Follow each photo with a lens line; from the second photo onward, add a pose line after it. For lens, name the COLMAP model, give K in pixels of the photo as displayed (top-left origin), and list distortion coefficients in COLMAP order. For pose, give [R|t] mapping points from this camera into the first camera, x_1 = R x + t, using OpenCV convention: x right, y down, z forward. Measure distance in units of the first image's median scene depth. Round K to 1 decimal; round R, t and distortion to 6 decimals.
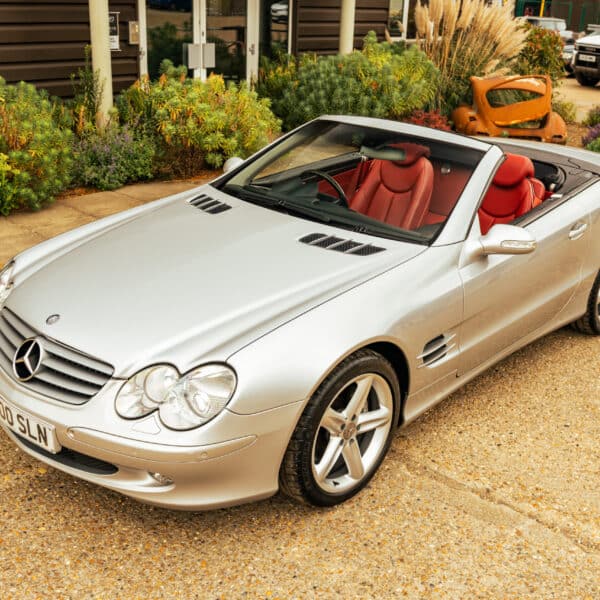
lens RADIAL K [[806.7, 0, 319.3], [0, 806.7, 302.5], [0, 0, 1]] dist [-0.050495, 0.000000]
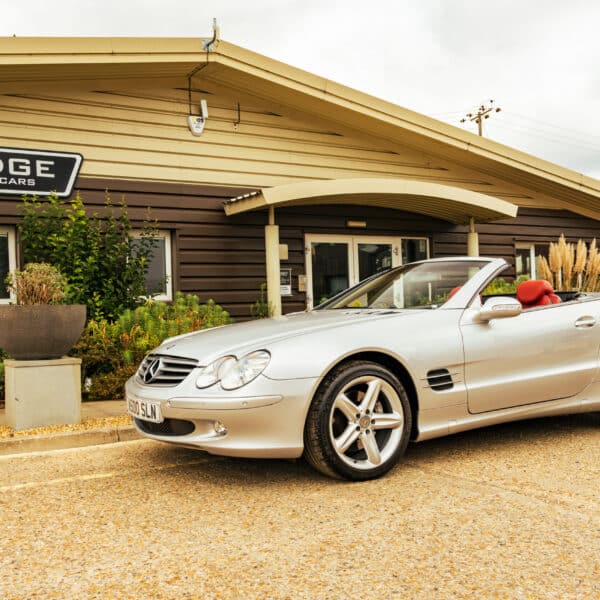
lens RADIAL K [[720.3, 0, 301.2], [0, 720.3, 299.8], [0, 0, 1]] dist [0.000434, 0.000000]
pose [[0.958365, -0.080850, -0.273862, 0.305193], [-0.029629, 0.925745, -0.376985, 0.461922], [0.284006, 0.369403, 0.884806, -0.201407]]
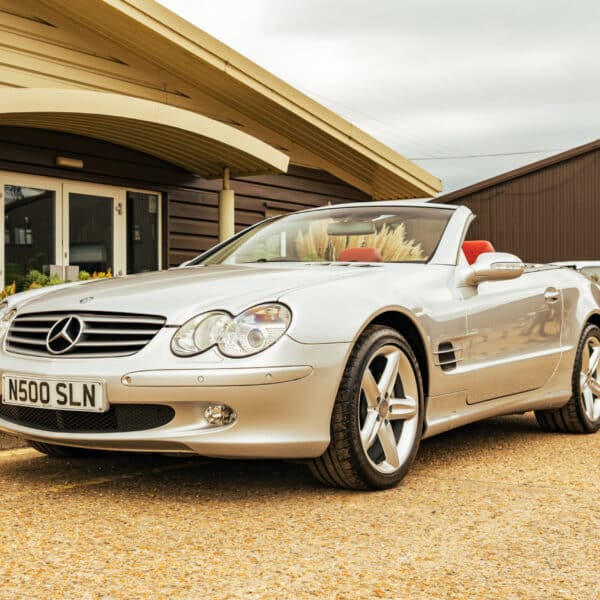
lens RADIAL K [[1095.2, 0, 293.8], [0, 1095.2, 298.4], [0, 0, 1]] dist [-0.101297, 0.000000]
pose [[0.987403, -0.044405, 0.151869, -0.287718], [0.098137, 0.924768, -0.367659, 0.552213], [-0.124118, 0.377932, 0.917476, -0.284098]]
